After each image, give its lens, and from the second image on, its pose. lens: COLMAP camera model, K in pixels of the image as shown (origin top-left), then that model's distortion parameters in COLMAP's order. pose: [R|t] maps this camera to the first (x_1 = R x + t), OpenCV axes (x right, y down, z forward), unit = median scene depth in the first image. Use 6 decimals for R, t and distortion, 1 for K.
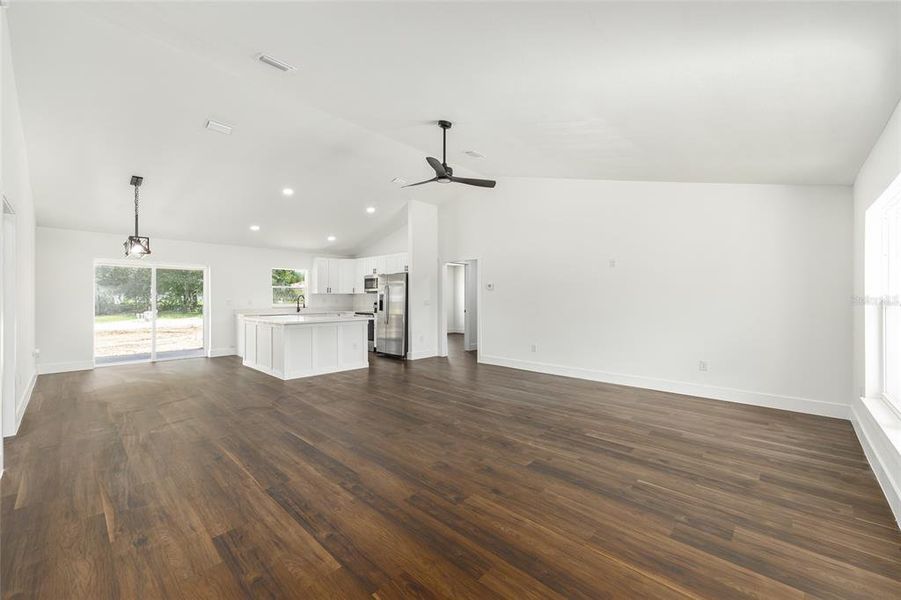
lens RADIAL K [[363.3, 0, 453.8], [0, 363.3, 300.2], [0, 0, 1]] dist [-0.001731, 0.000946]
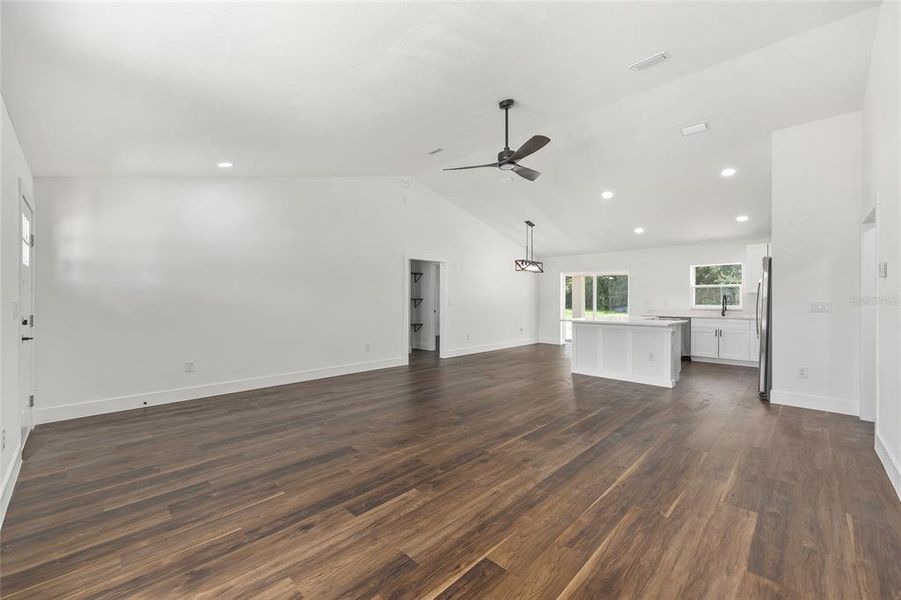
lens RADIAL K [[363.3, 0, 453.9], [0, 363.3, 301.3], [0, 0, 1]] dist [-0.001731, 0.000946]
pose [[-0.024029, 0.007293, -0.999685, 0.994604], [-0.008211, 0.999938, 0.007492, -0.003907], [0.999678, 0.008388, -0.023968, 1.014934]]
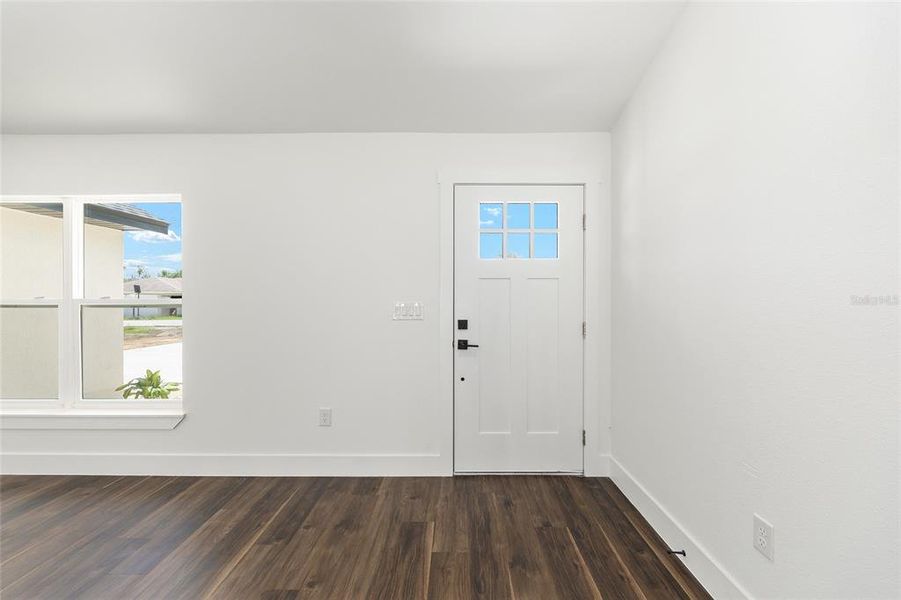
lens RADIAL K [[363.3, 0, 455.0], [0, 363.3, 302.1], [0, 0, 1]] dist [-0.001731, 0.000946]
pose [[-0.672392, -0.004781, 0.740180, -0.279216], [0.000641, 0.999975, 0.007042, 0.003640], [-0.740195, 0.005209, -0.672372, 0.548647]]
